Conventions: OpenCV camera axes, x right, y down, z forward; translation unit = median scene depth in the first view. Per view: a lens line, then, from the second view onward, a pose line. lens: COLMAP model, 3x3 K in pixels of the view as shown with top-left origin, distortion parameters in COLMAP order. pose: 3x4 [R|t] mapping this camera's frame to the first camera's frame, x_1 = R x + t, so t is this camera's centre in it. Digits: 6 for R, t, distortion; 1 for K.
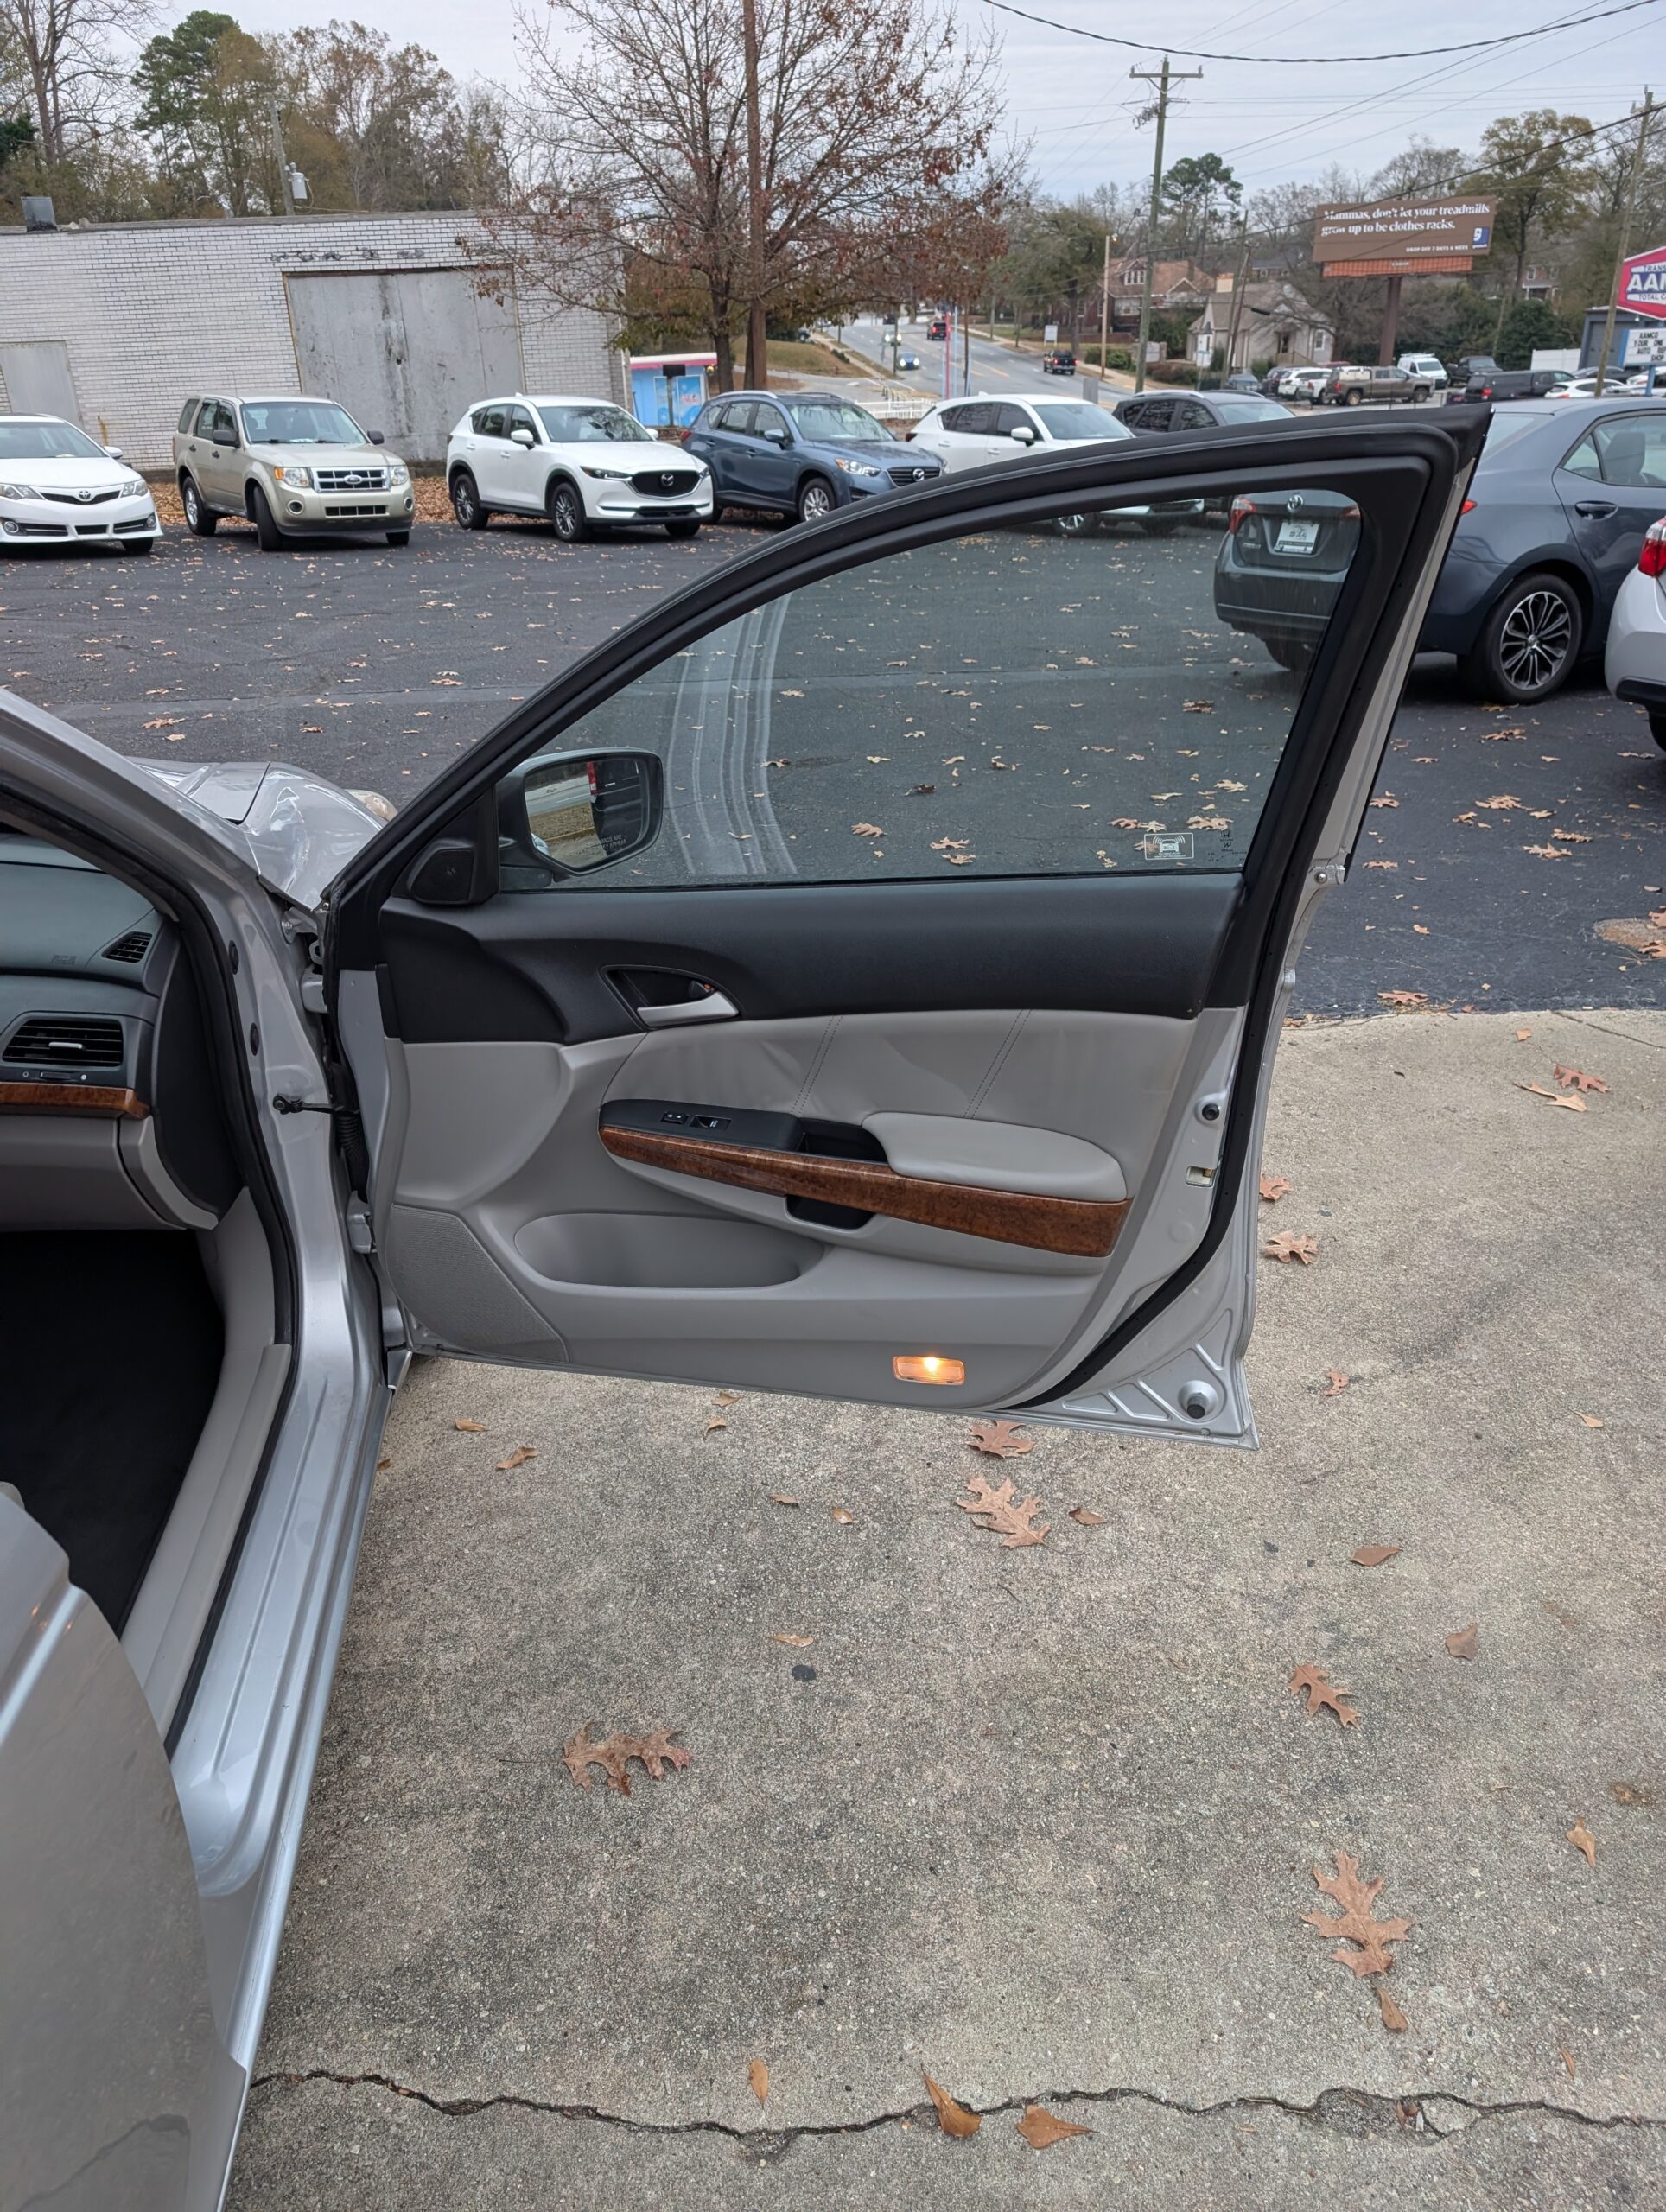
lens RADIAL K [[1588.4, 0, 803.5], [0, 1588.4, 1107.9], [0, 0, 1]] dist [0.018105, -0.014535]
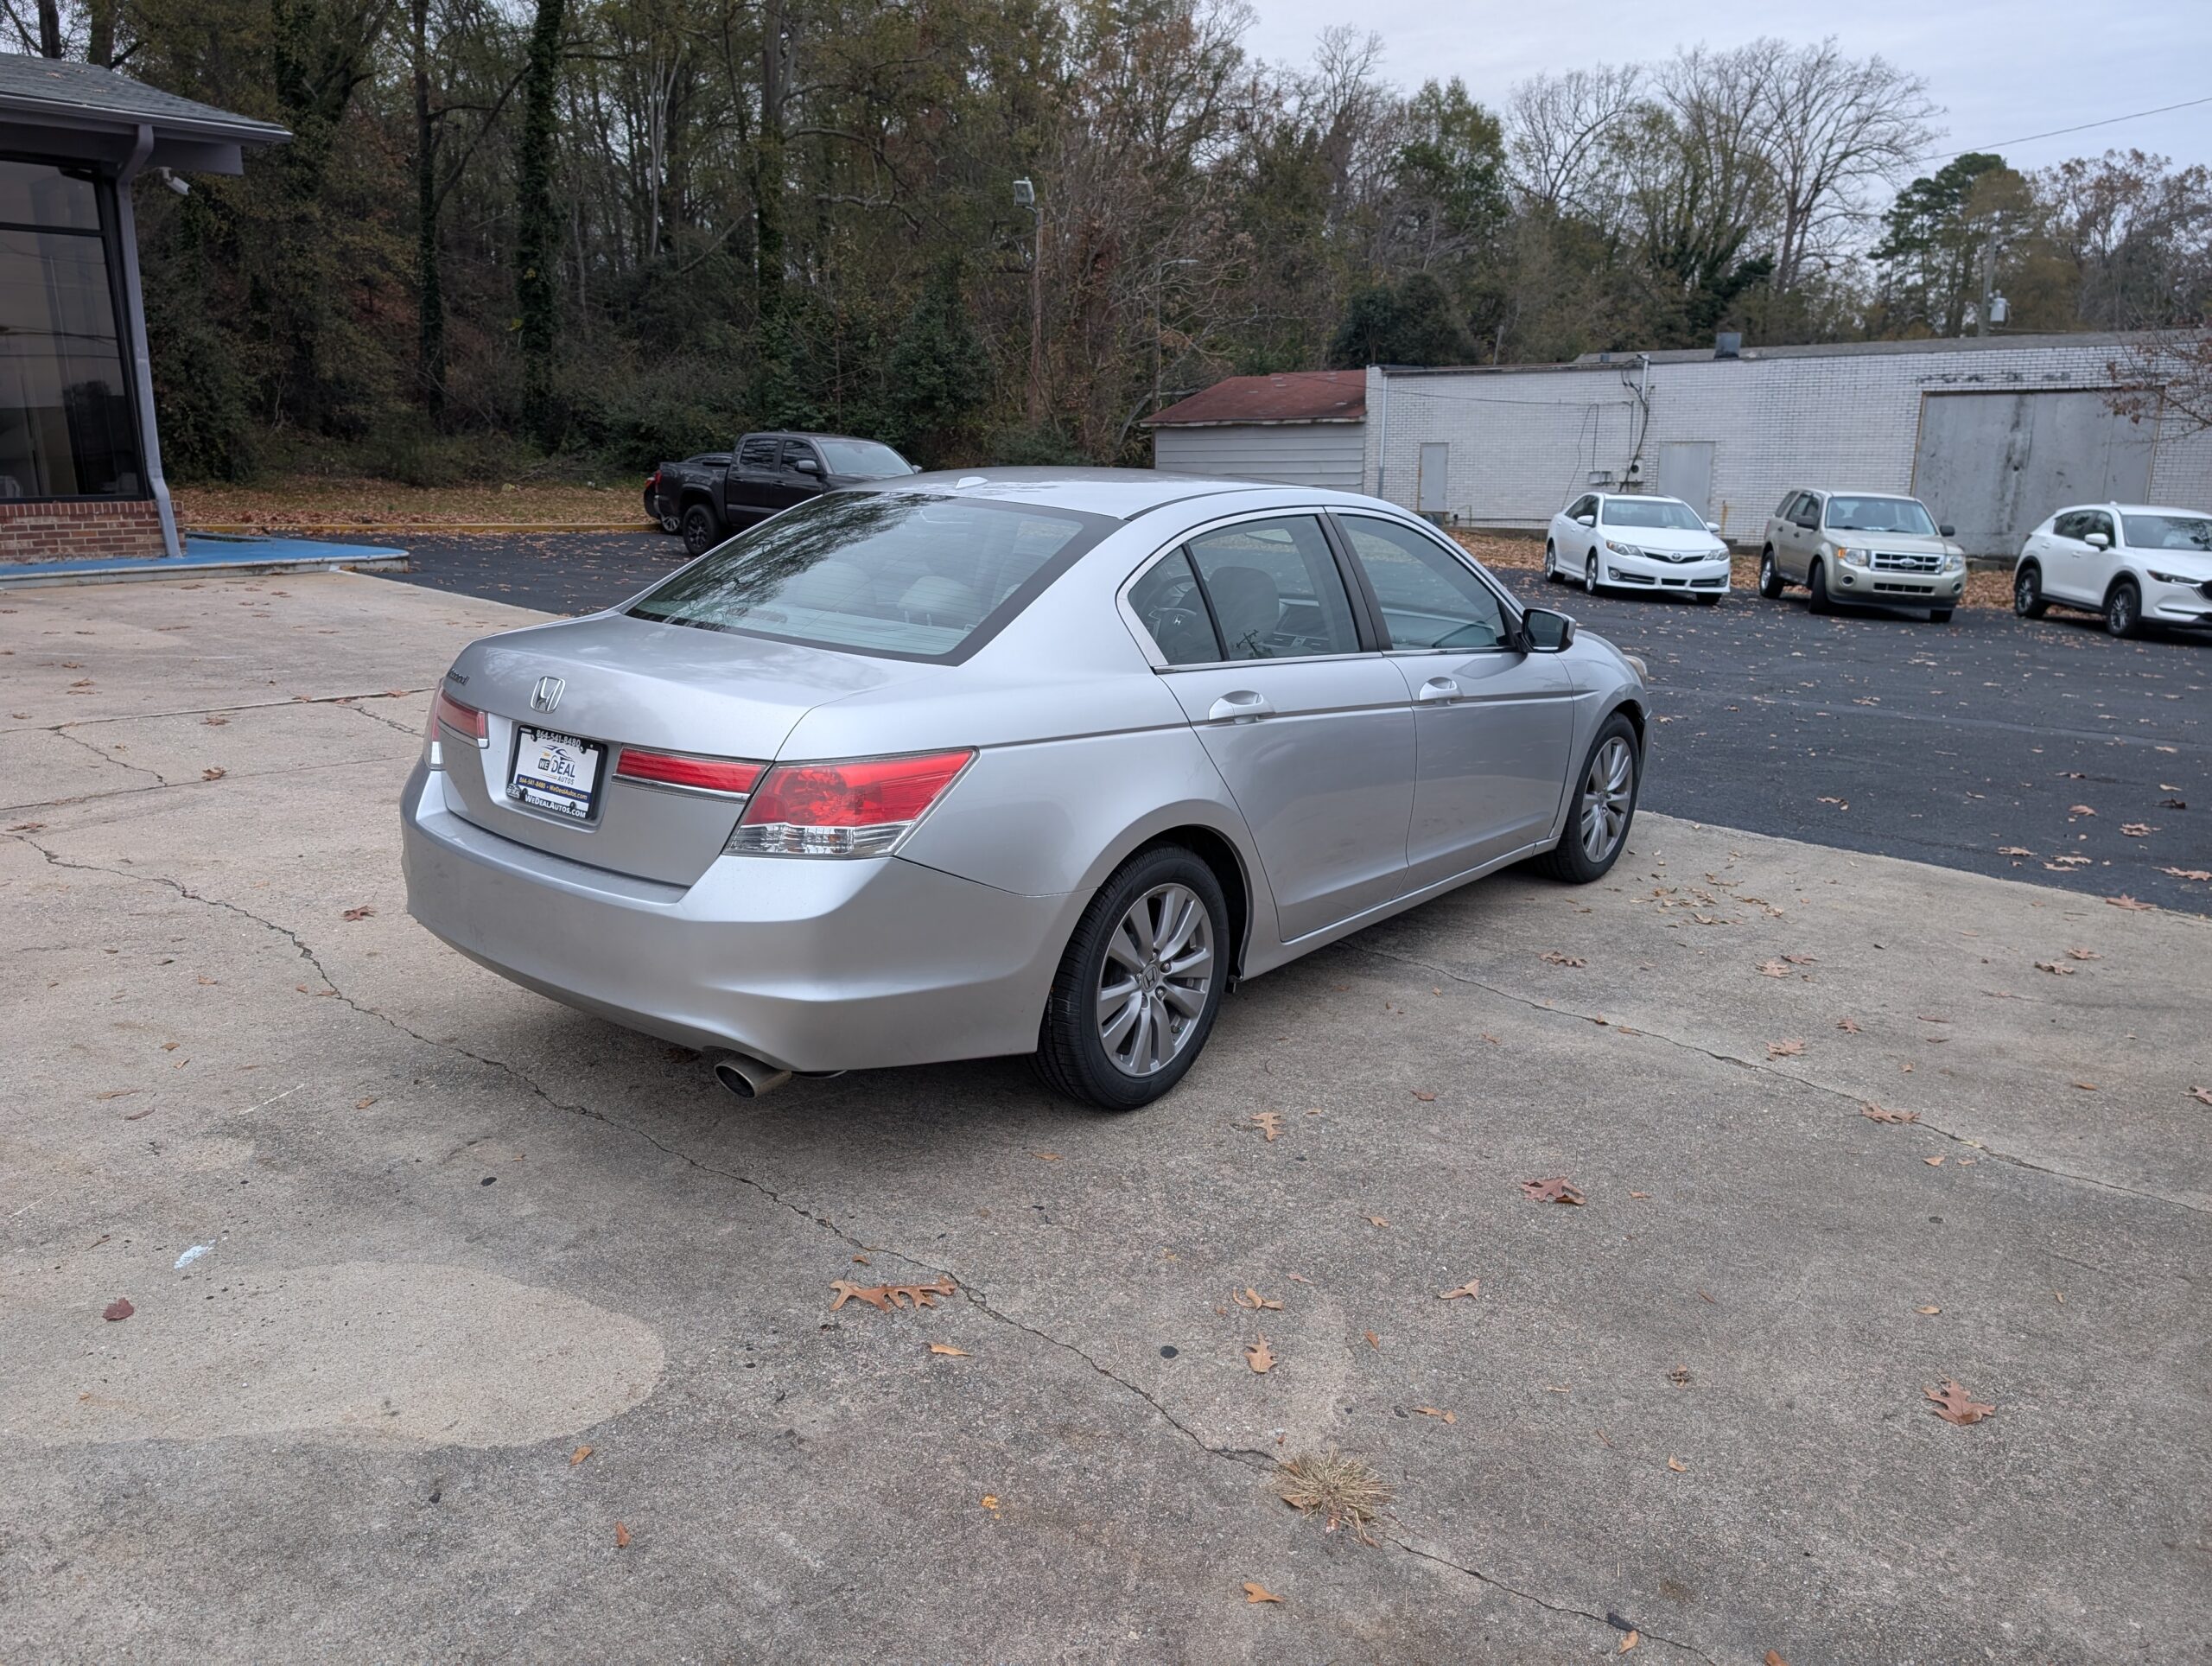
lens RADIAL K [[1588.4, 0, 1084.4], [0, 1588.4, 840.0], [0, 0, 1]] dist [0.018105, -0.014535]
pose [[0.709697, 0.202604, -0.674746, 0.095145], [-0.332798, 0.940571, -0.067614, 0.058171], [0.620947, 0.272539, 0.734947, -0.134013]]
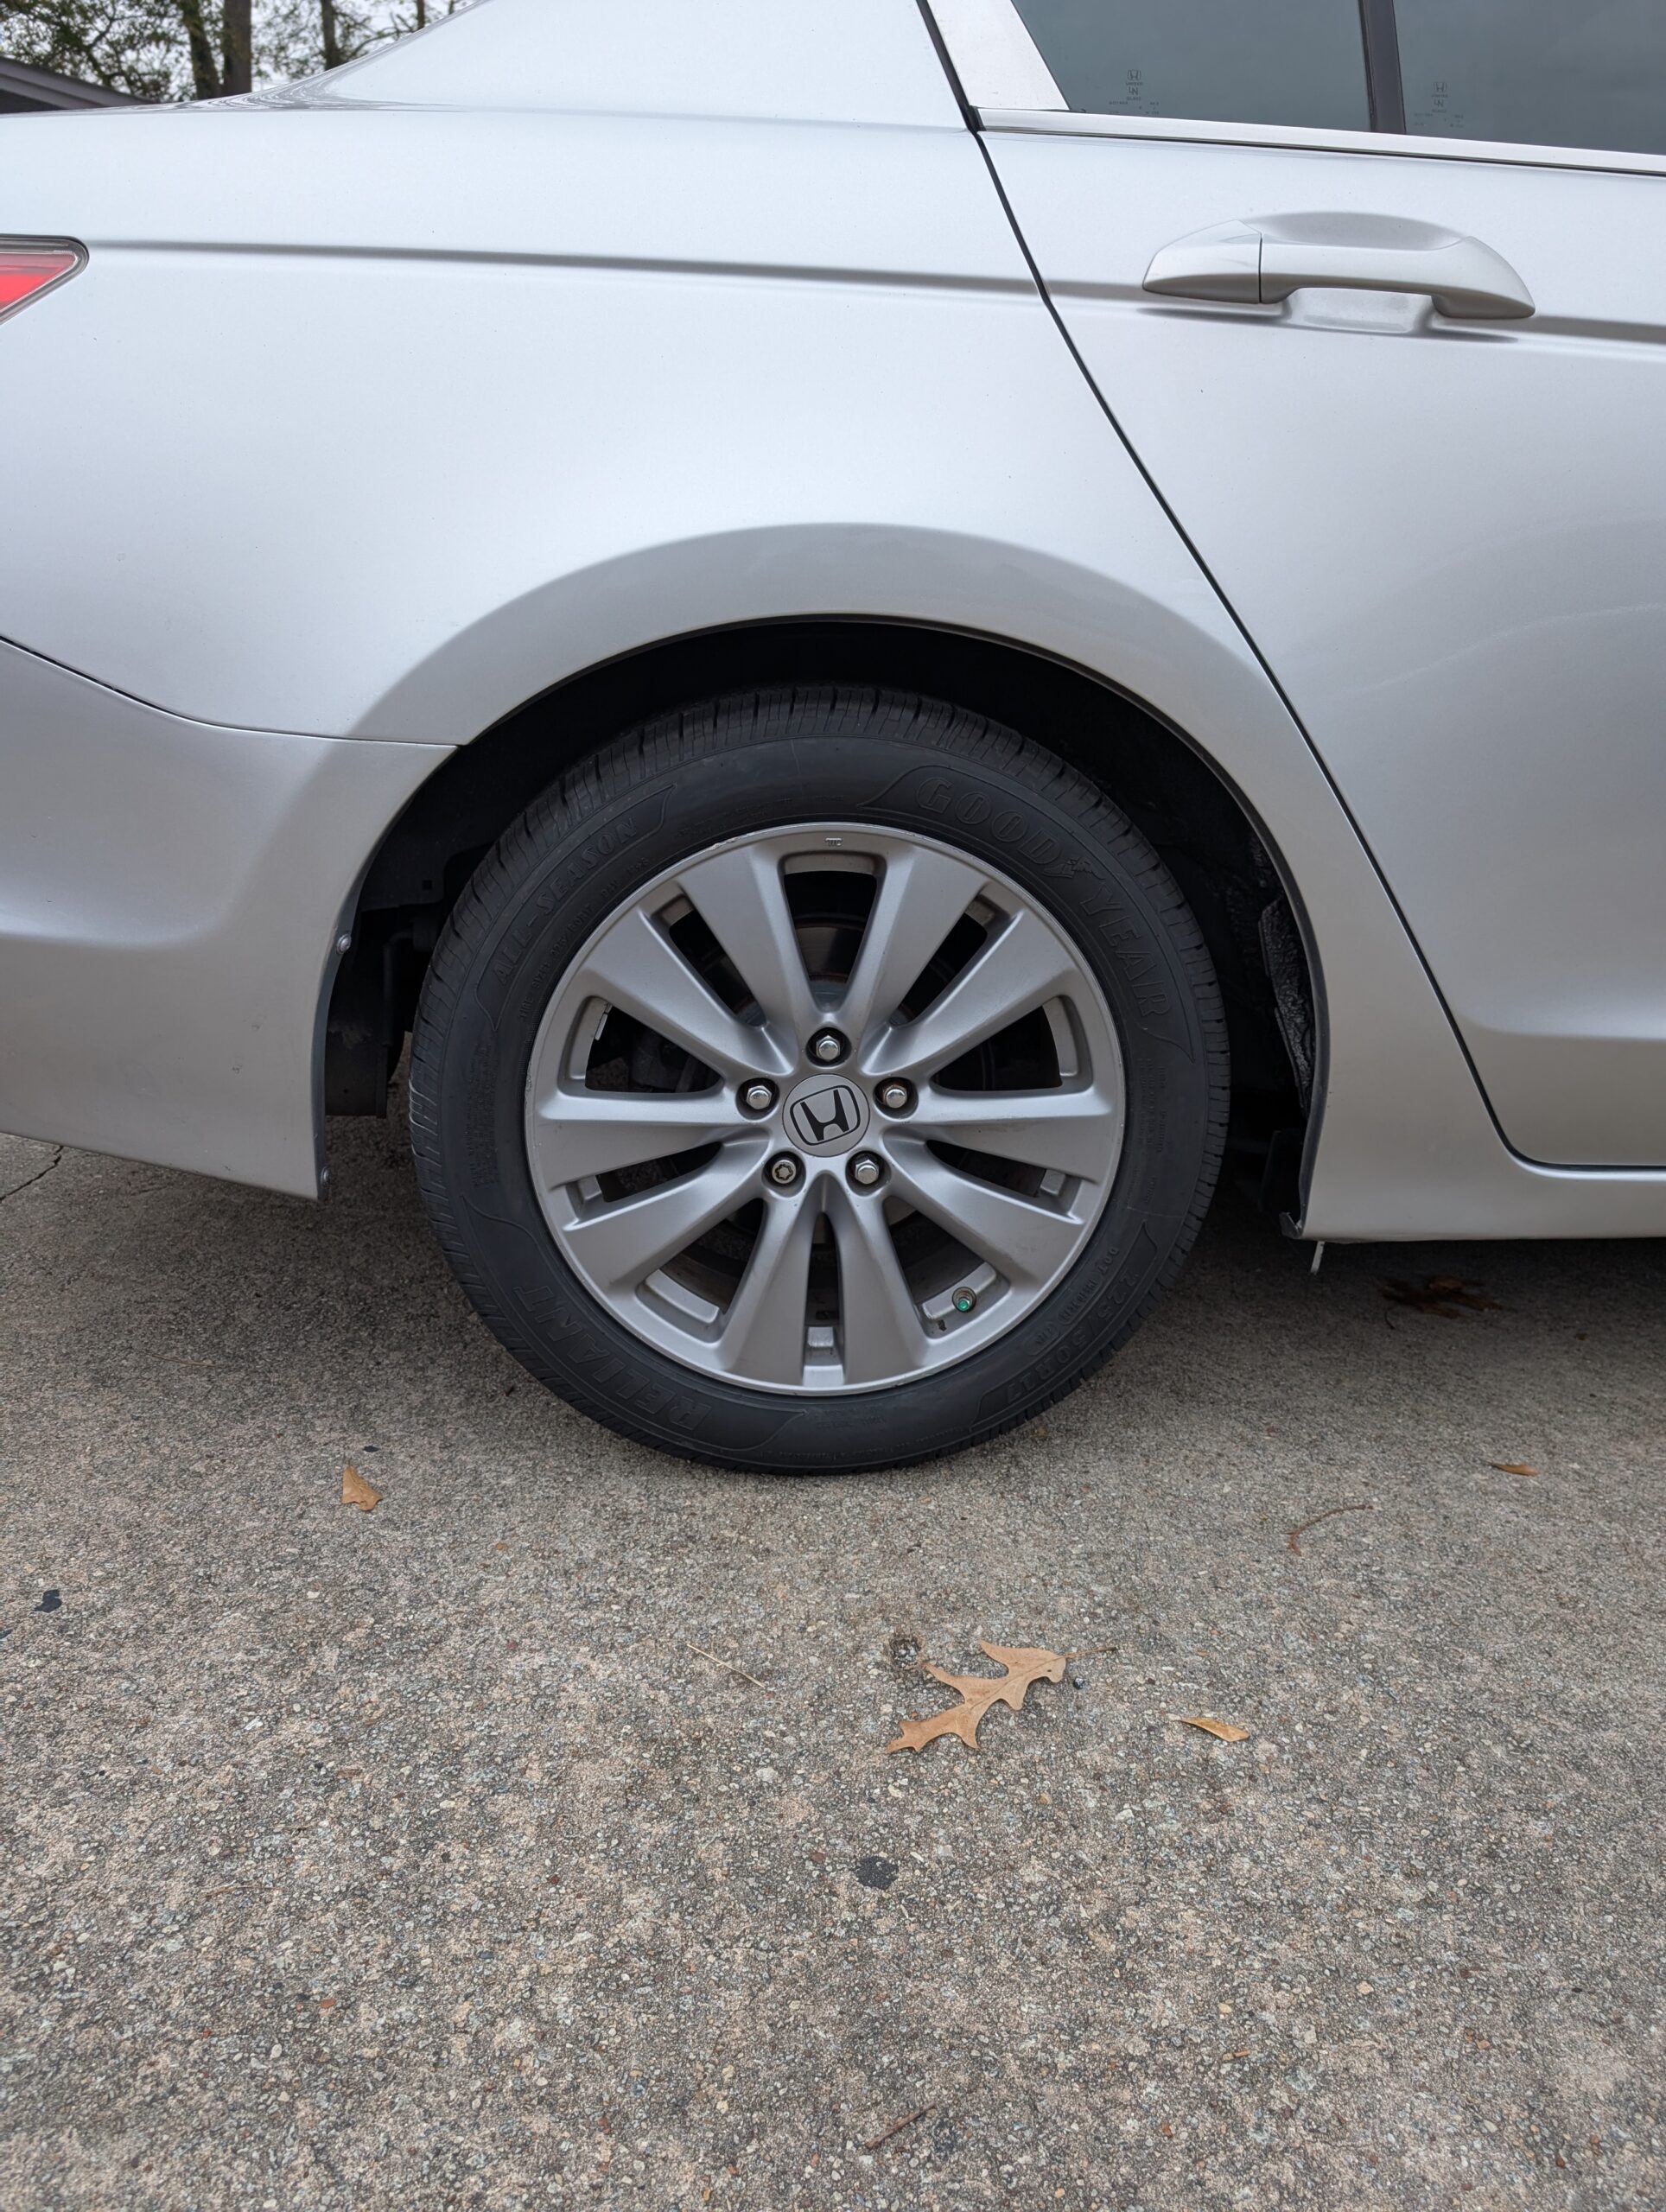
lens RADIAL K [[1588.4, 0, 822.5], [0, 1588.4, 1094.3], [0, 0, 1]] dist [0.018105, -0.014535]
pose [[-0.026922, 0.317109, -0.948007, 0.040087], [-0.446587, 0.844636, 0.295214, 0.040447], [0.894335, 0.431315, 0.118878, -0.003463]]
